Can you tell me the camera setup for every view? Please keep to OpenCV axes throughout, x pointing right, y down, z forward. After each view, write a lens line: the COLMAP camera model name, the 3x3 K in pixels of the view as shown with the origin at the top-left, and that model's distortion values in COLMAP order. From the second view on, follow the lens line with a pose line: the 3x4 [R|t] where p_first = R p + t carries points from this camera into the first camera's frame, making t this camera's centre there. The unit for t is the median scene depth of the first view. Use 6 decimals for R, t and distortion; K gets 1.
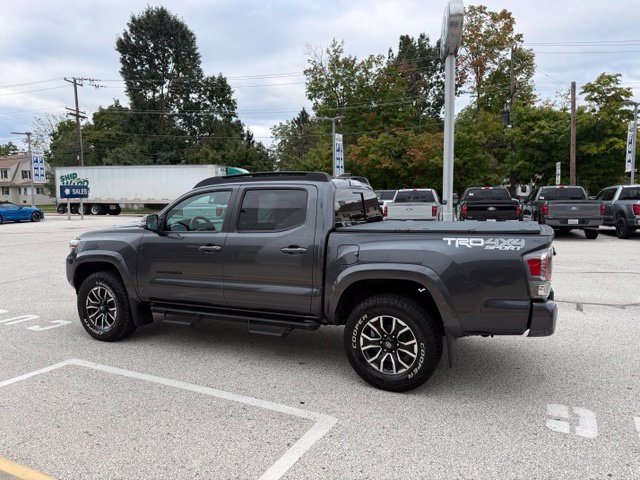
lens RADIAL K [[447.9, 0, 320.2], [0, 447.9, 243.1], [0, 0, 1]] dist [0.055668, -0.068407]
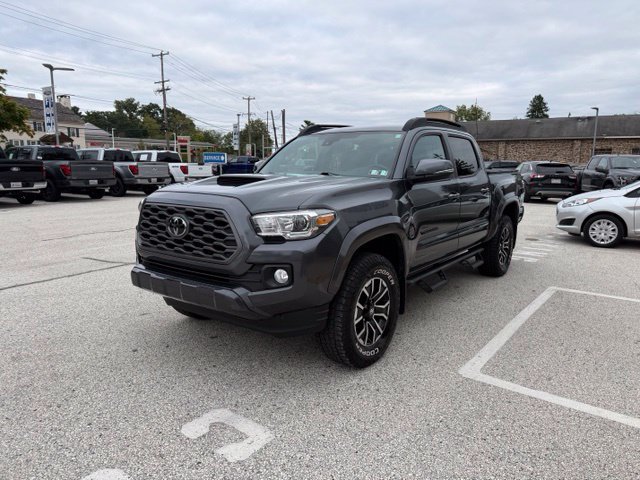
lens RADIAL K [[447.9, 0, 321.1], [0, 447.9, 239.8], [0, 0, 1]] dist [0.055668, -0.068407]
pose [[0.197462, -0.148585, 0.968985, -0.332129], [0.083447, 0.987407, 0.134405, -0.013010], [-0.976752, 0.054319, 0.207374, 0.288572]]
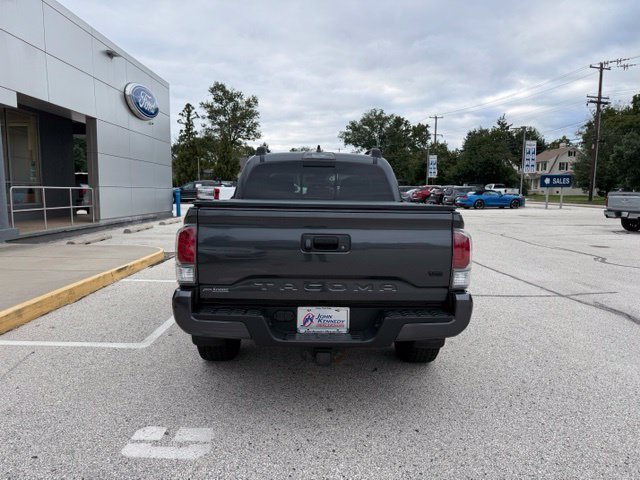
lens RADIAL K [[447.9, 0, 318.7], [0, 447.9, 243.9], [0, 0, 1]] dist [0.055668, -0.068407]
pose [[0.443328, 0.118611, -0.888477, 0.259752], [-0.101221, 0.991491, 0.081856, -0.008324], [0.890626, 0.053643, 0.451561, 0.167458]]
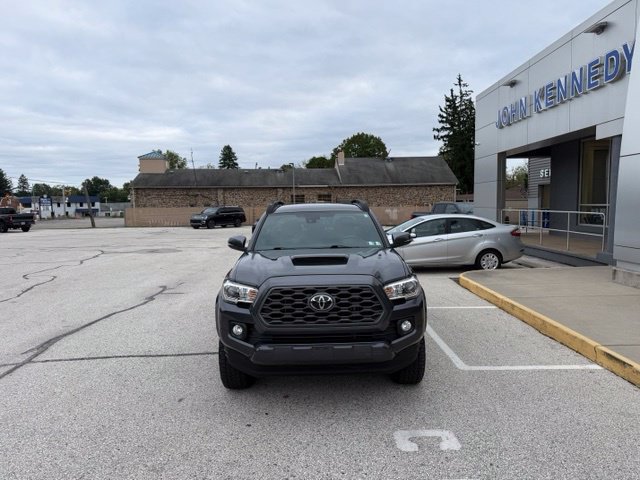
lens RADIAL K [[447.9, 0, 318.5], [0, 447.9, 238.2], [0, 0, 1]] dist [0.055668, -0.068407]
pose [[-0.433099, -0.047419, 0.900098, -0.367676], [0.108739, 0.988573, 0.104402, -0.053274], [-0.894763, 0.143092, -0.422993, 0.467432]]
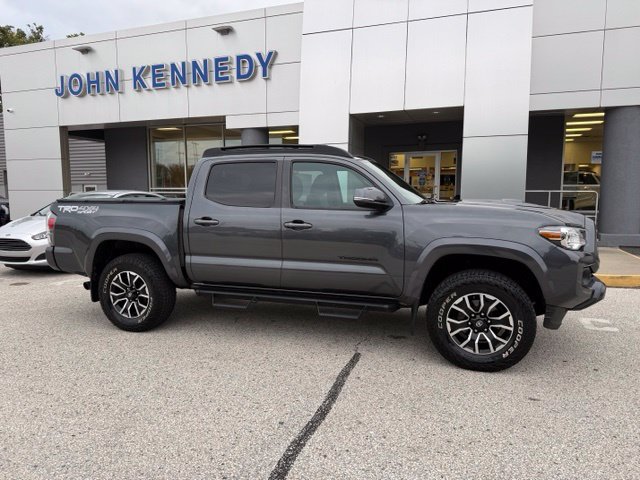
lens RADIAL K [[447.9, 0, 320.9], [0, 447.9, 239.9], [0, 0, 1]] dist [0.055668, -0.068407]
pose [[-0.993752, 0.024530, -0.108882, -0.004510], [0.002895, 0.980886, 0.194564, -0.045282], [0.111573, 0.193033, -0.974828, 0.600502]]
